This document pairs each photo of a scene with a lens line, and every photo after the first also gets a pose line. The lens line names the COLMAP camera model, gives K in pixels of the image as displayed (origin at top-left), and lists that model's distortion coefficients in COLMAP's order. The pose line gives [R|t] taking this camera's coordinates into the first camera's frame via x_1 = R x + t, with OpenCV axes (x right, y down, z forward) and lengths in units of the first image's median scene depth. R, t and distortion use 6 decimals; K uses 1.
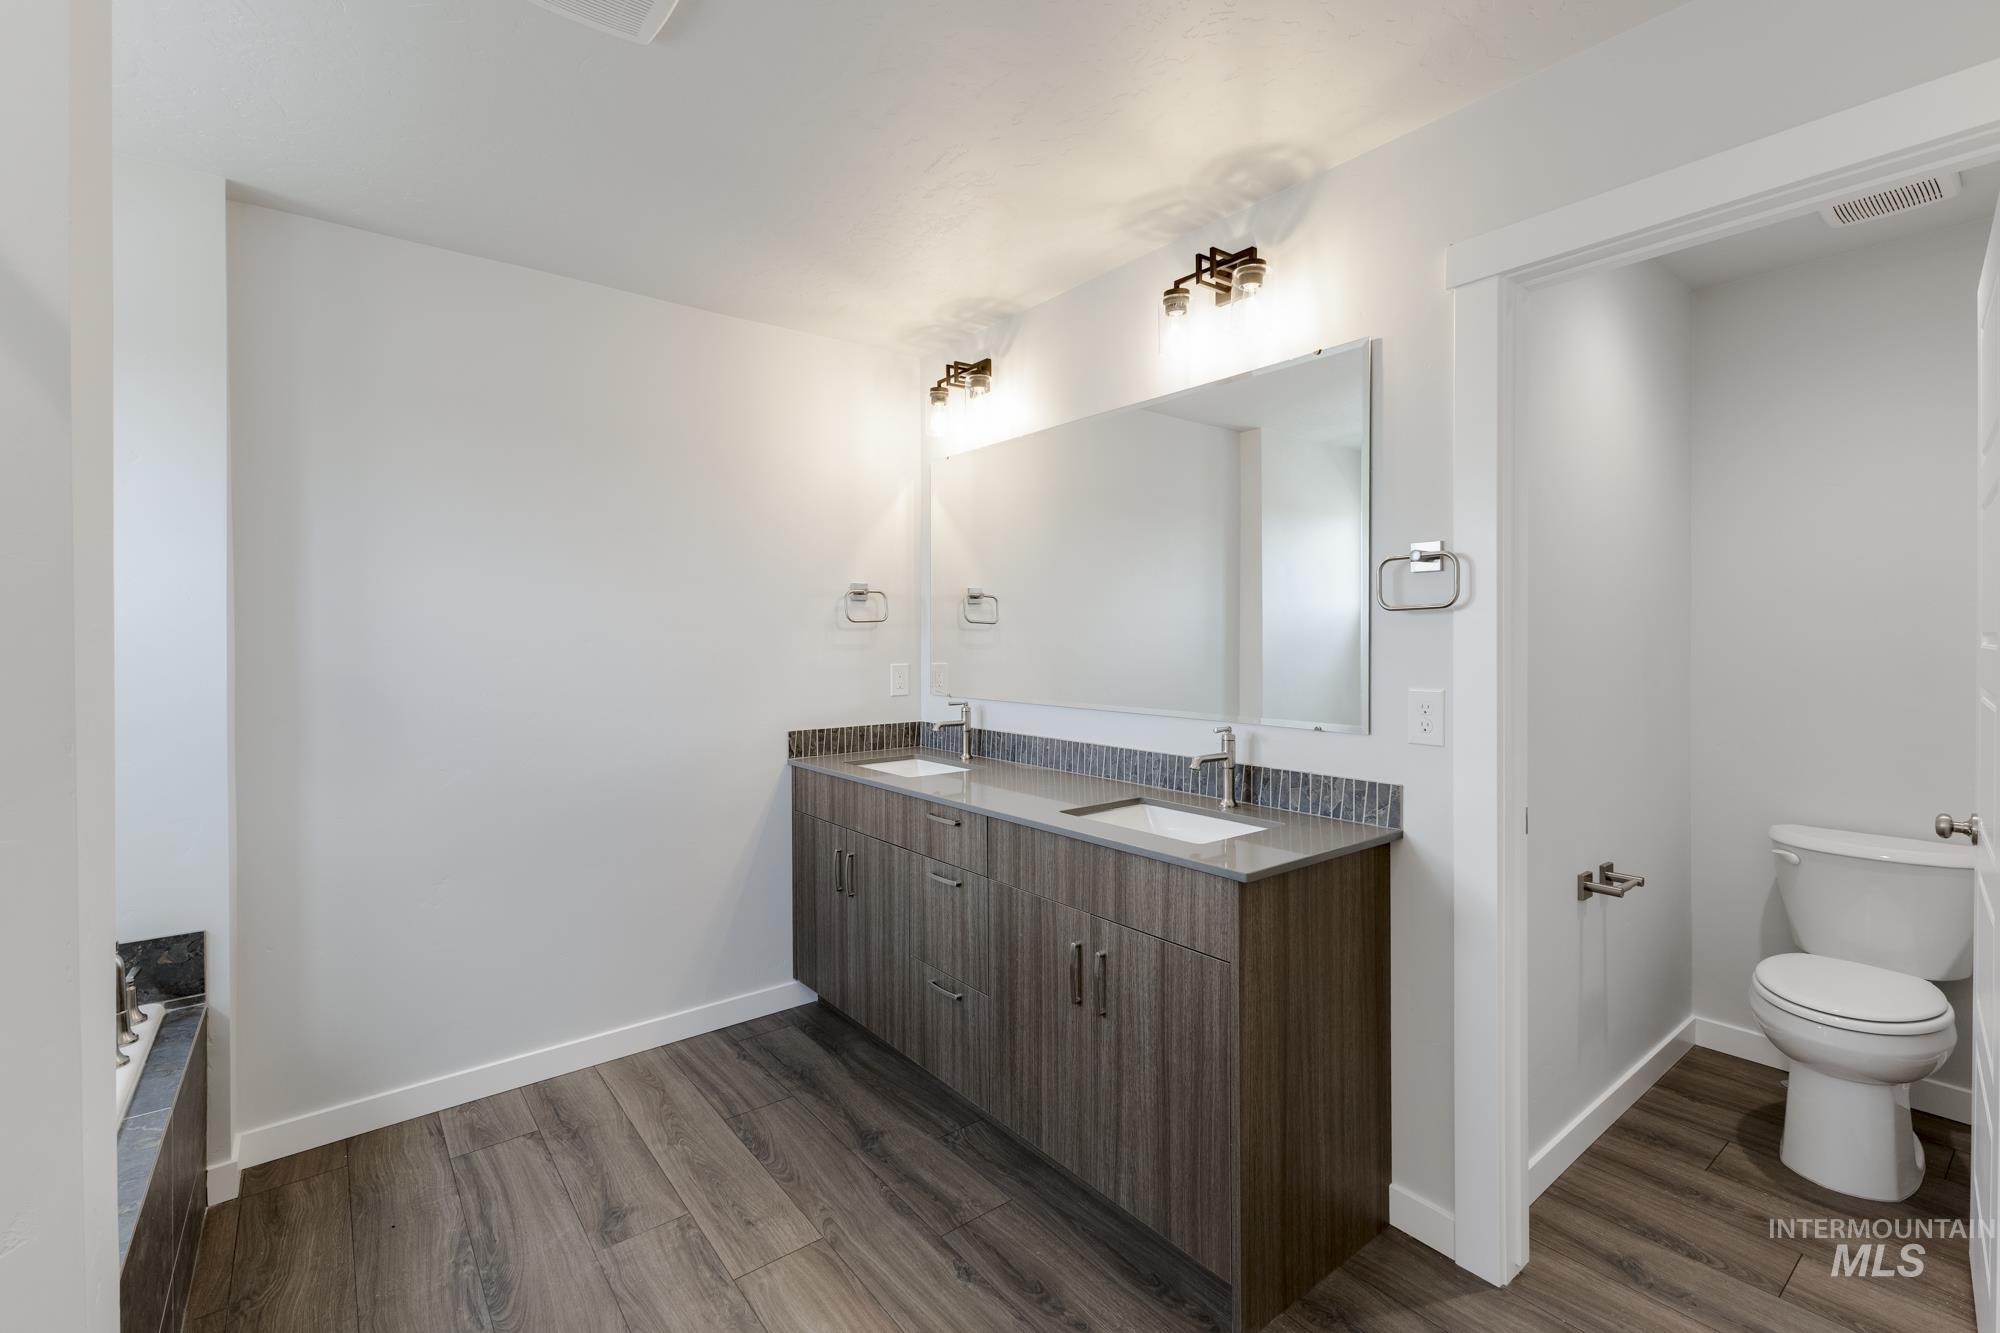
lens RADIAL K [[866.7, 0, 1006.1], [0, 866.7, 654.2], [0, 0, 1]] dist [0.015388, -0.003577]
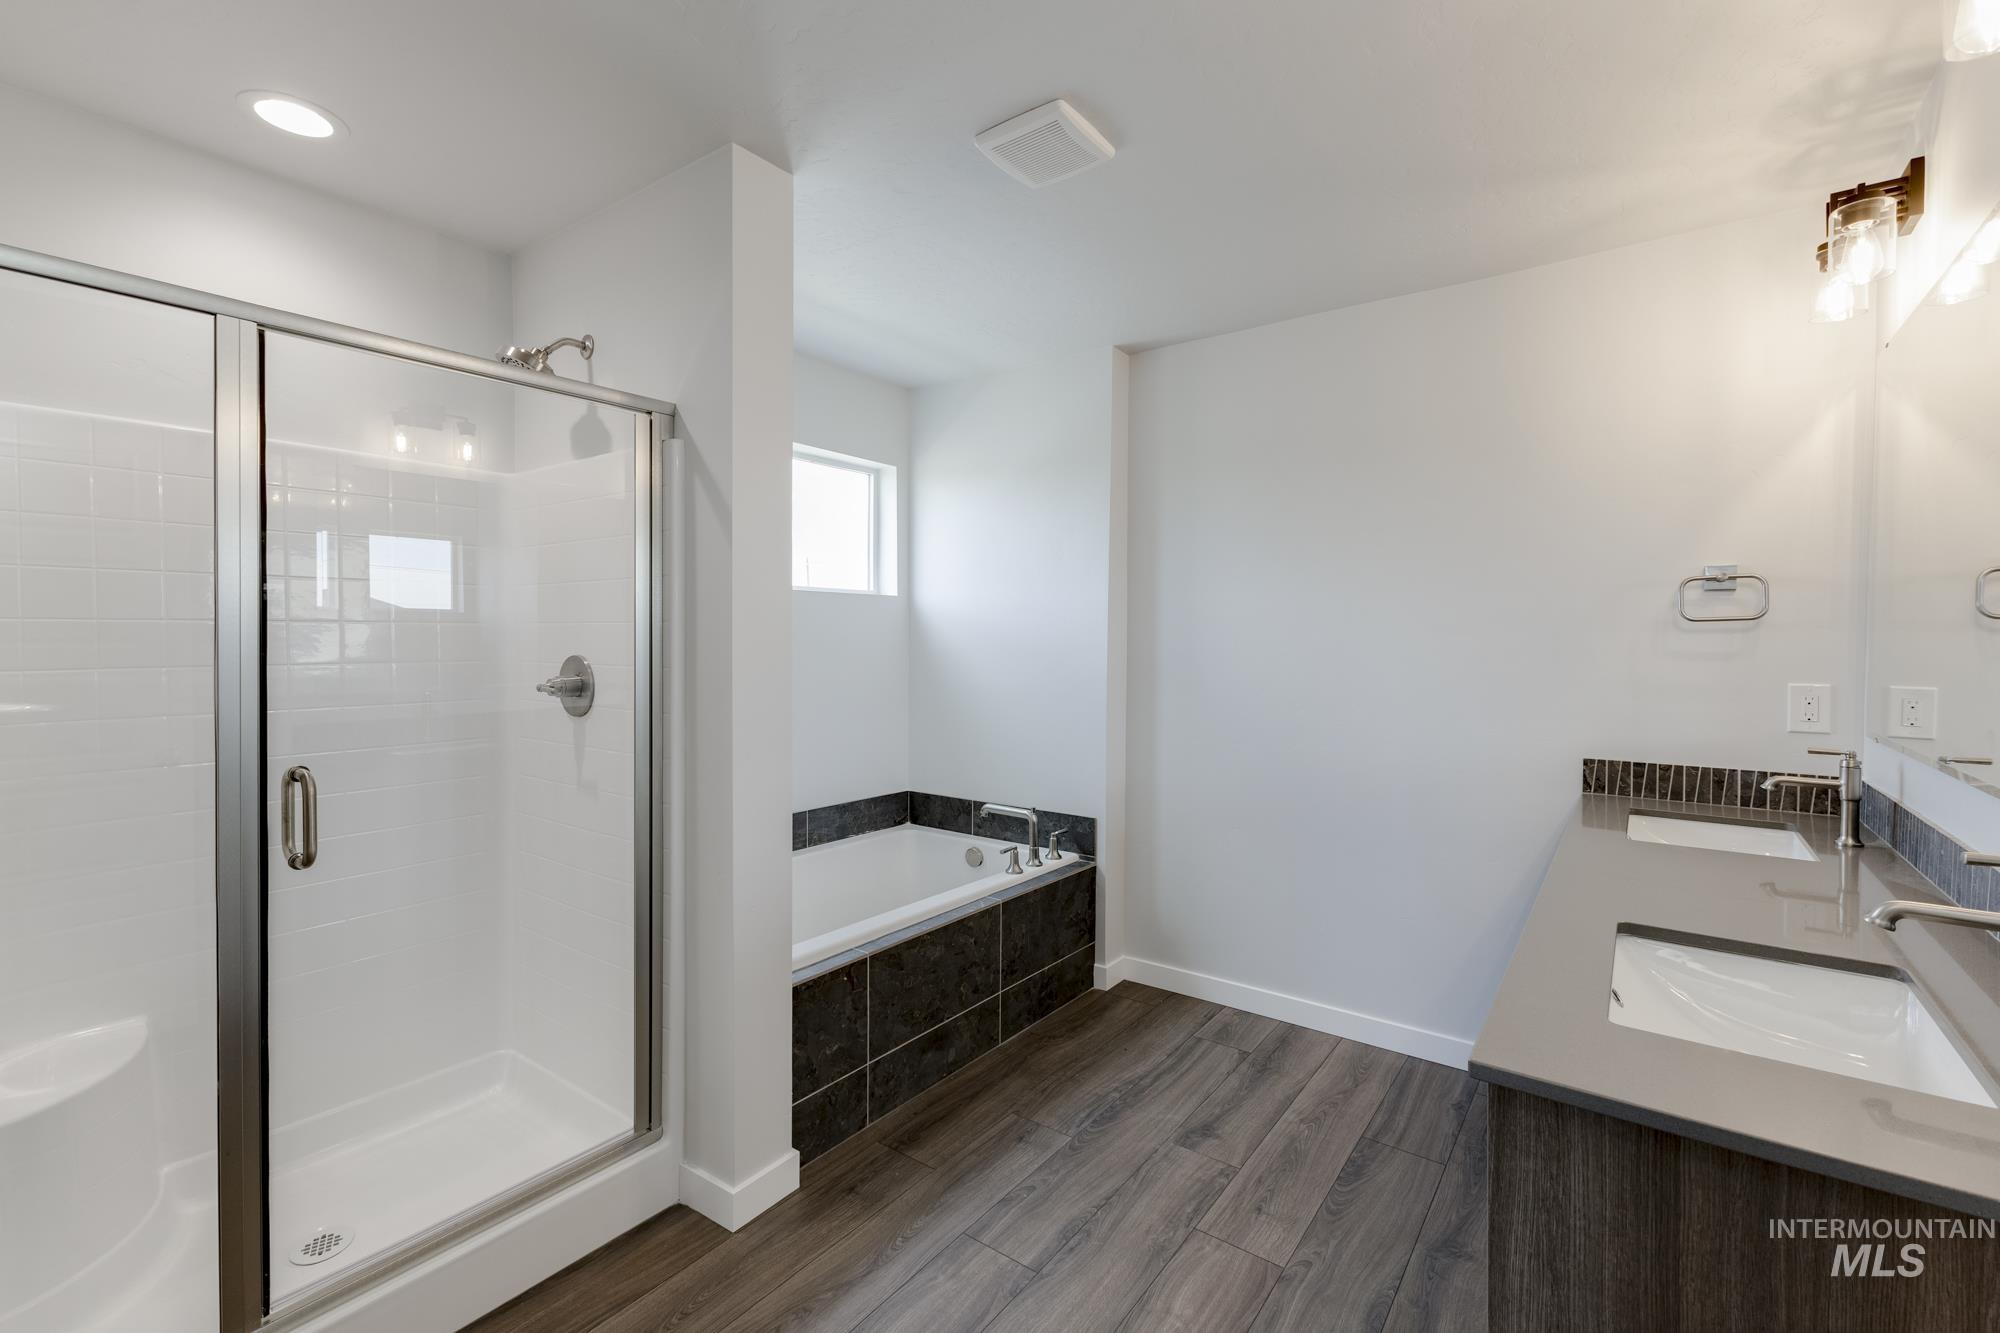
lens RADIAL K [[853.1, 0, 1010.8], [0, 853.1, 653.3], [0, 0, 1]] dist [-0.001072, -0.000186]
pose [[0.268055, 0.025616, -0.963063, 0.519573], [-0.025387, 0.999487, 0.019518, -0.014493], [0.963069, 0.019218, 0.268567, 0.390687]]
